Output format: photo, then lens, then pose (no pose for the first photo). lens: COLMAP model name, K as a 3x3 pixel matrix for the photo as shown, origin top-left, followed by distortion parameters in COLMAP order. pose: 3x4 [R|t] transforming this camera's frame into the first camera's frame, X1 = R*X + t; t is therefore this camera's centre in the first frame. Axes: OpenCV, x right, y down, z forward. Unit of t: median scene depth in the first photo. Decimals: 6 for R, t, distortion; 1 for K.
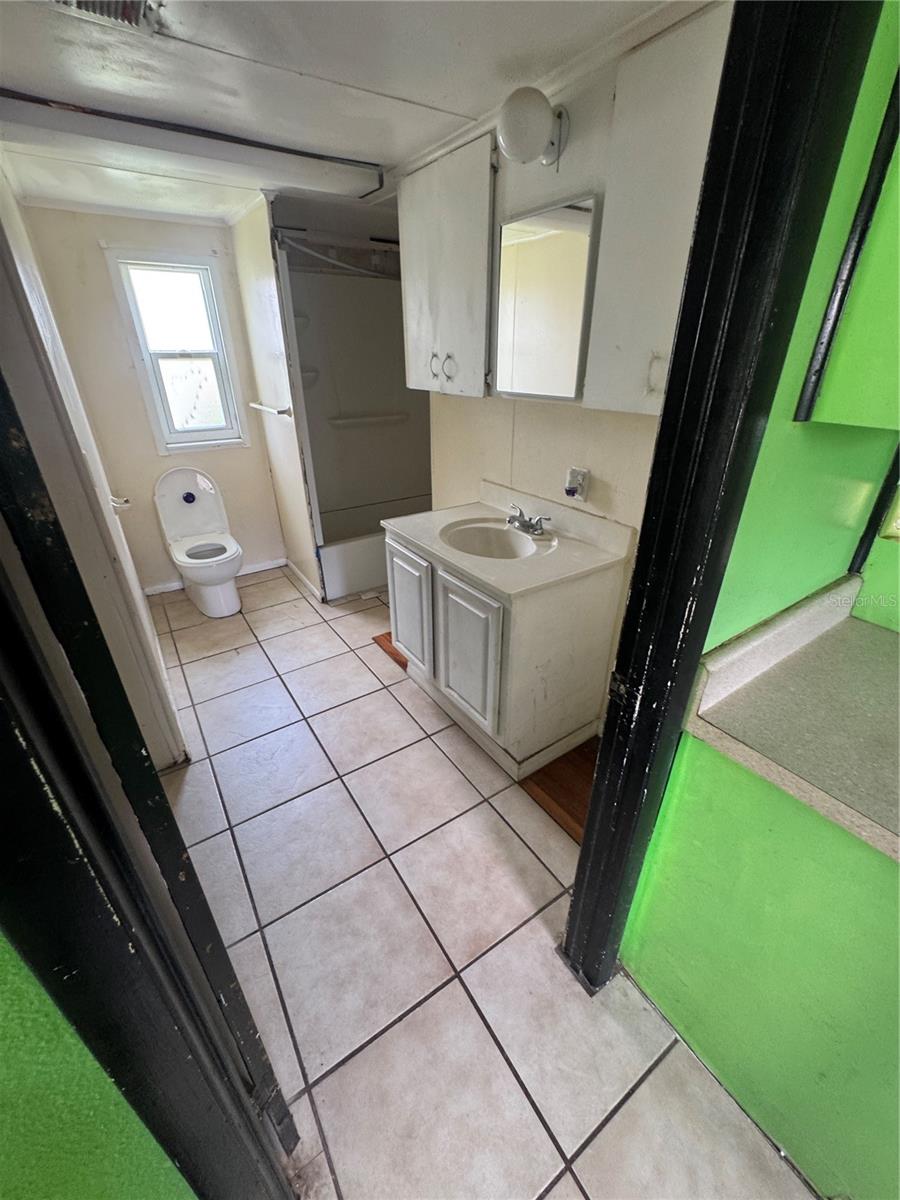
lens RADIAL K [[485.0, 0, 450.0], [0, 485.0, 600.0], [0, 0, 1]] dist [-0.002534, 0.000346]
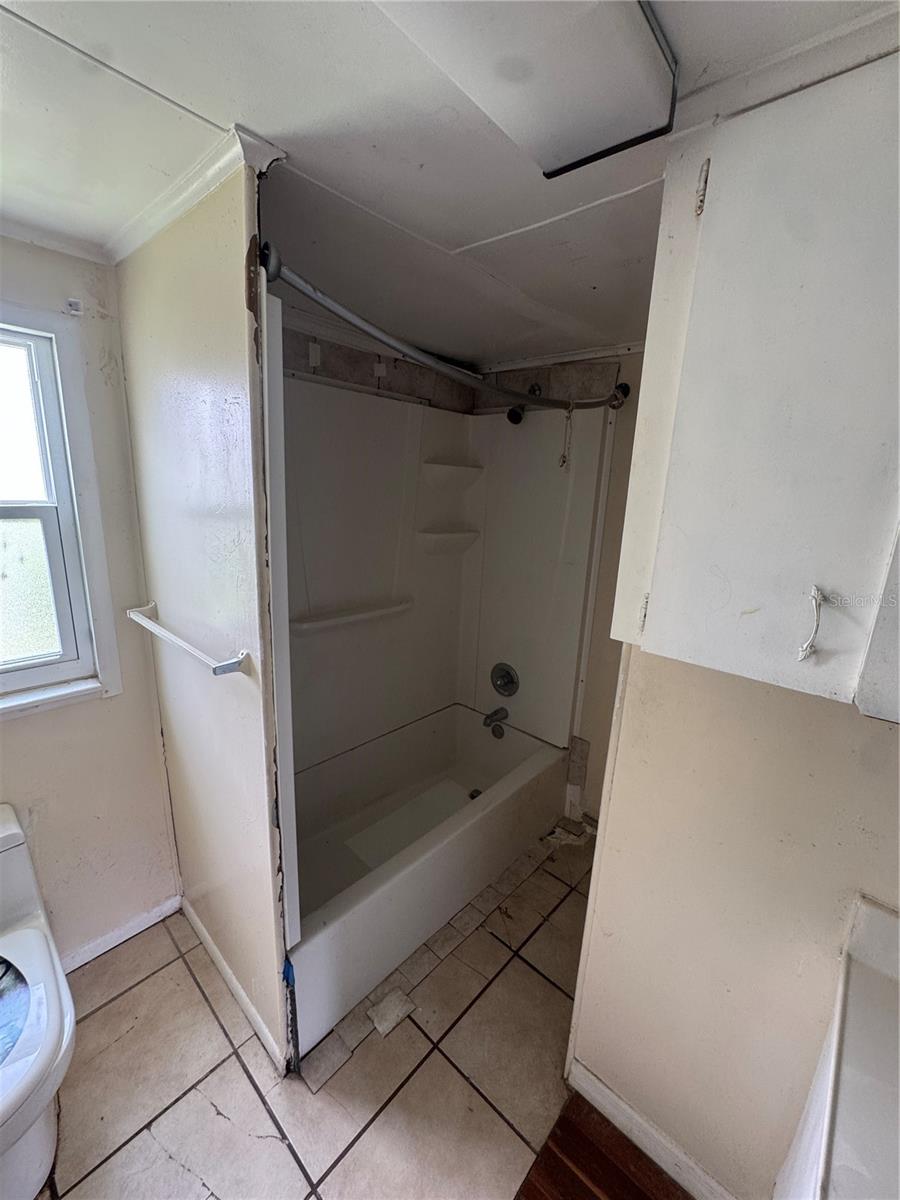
lens RADIAL K [[485.0, 0, 450.0], [0, 485.0, 600.0], [0, 0, 1]] dist [-0.002534, 0.000346]
pose [[0.969474, -0.009938, 0.244993, -0.234499], [0.066158, 0.972723, -0.222337, -0.299264], [-0.236101, 0.231758, 0.943687, 0.503004]]
